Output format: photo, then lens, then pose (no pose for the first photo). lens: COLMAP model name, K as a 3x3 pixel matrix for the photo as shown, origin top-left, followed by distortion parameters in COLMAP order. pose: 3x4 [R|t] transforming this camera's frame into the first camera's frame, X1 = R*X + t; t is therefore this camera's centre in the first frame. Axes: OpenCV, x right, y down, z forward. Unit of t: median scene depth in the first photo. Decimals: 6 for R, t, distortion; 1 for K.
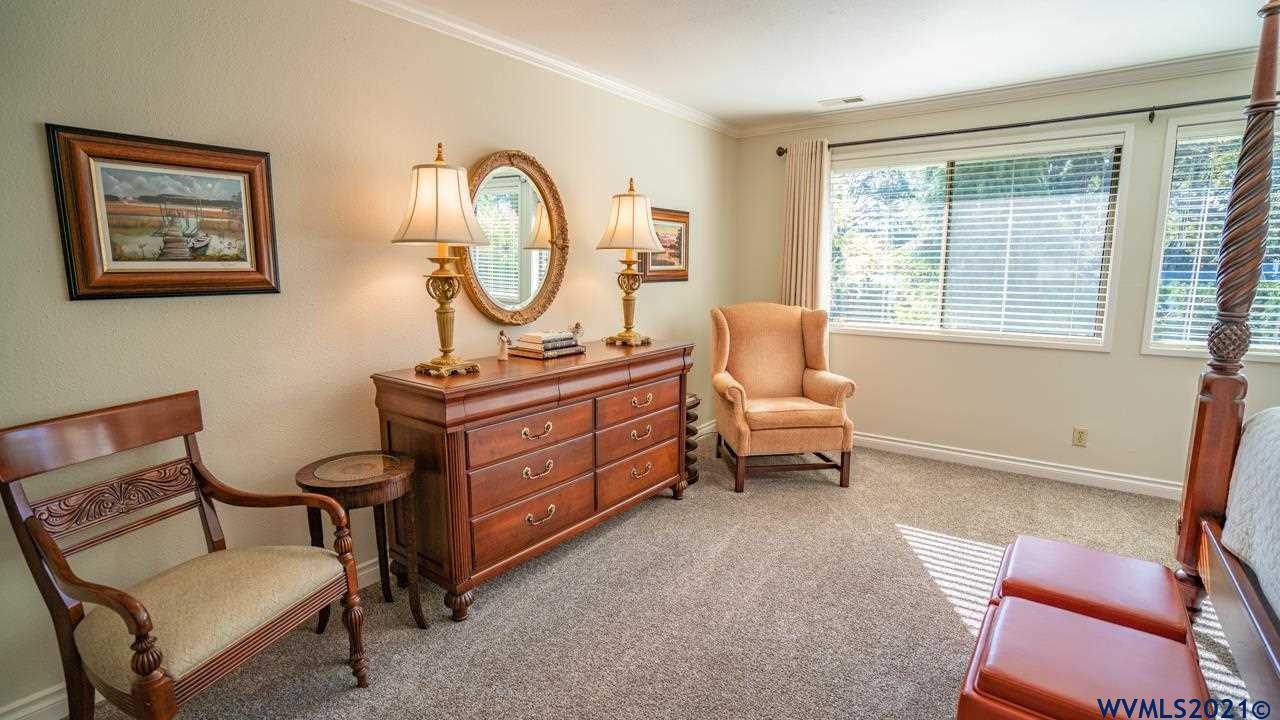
lens RADIAL K [[605.7, 0, 640.0], [0, 605.7, 360.0], [0, 0, 1]] dist [-0.001187, 0.000040]
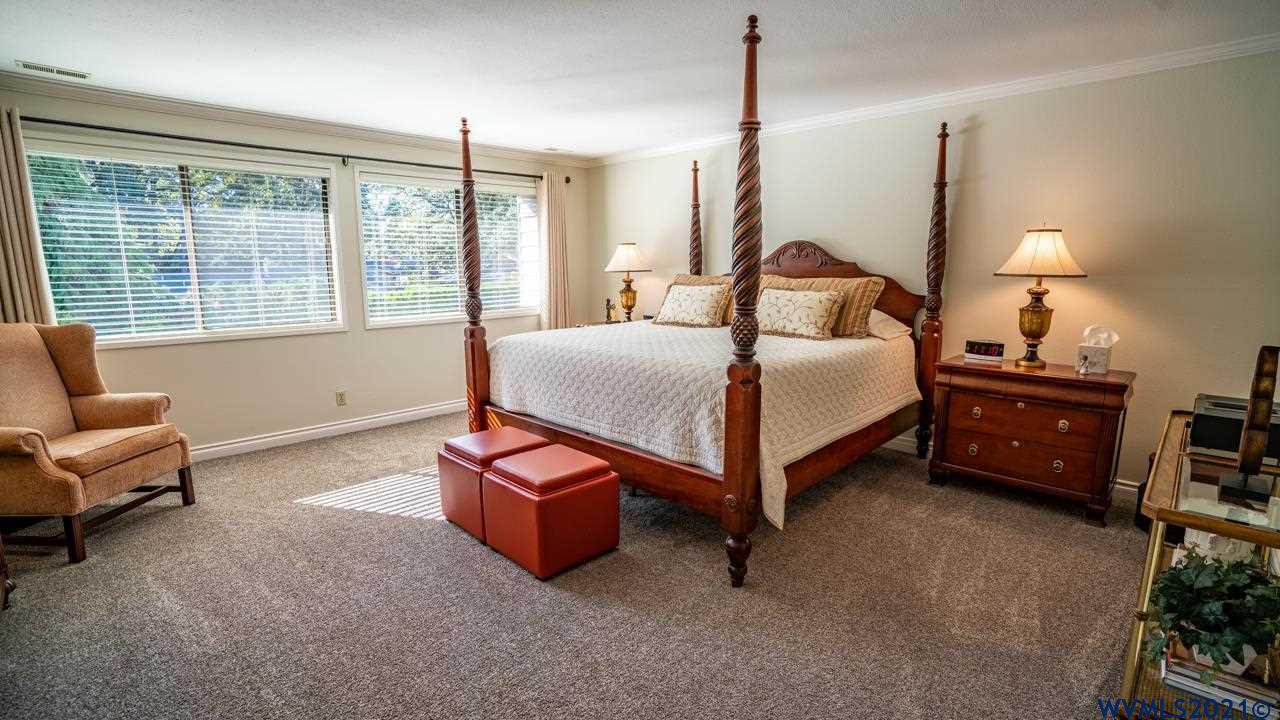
lens RADIAL K [[605.7, 0, 640.0], [0, 605.7, 360.0], [0, 0, 1]] dist [-0.001187, 0.000040]
pose [[0.152602, -0.155156, 0.976032, -0.445799], [0.162350, 0.978118, 0.130104, -0.018823], [-0.974862, 0.138604, 0.174452, 0.129872]]
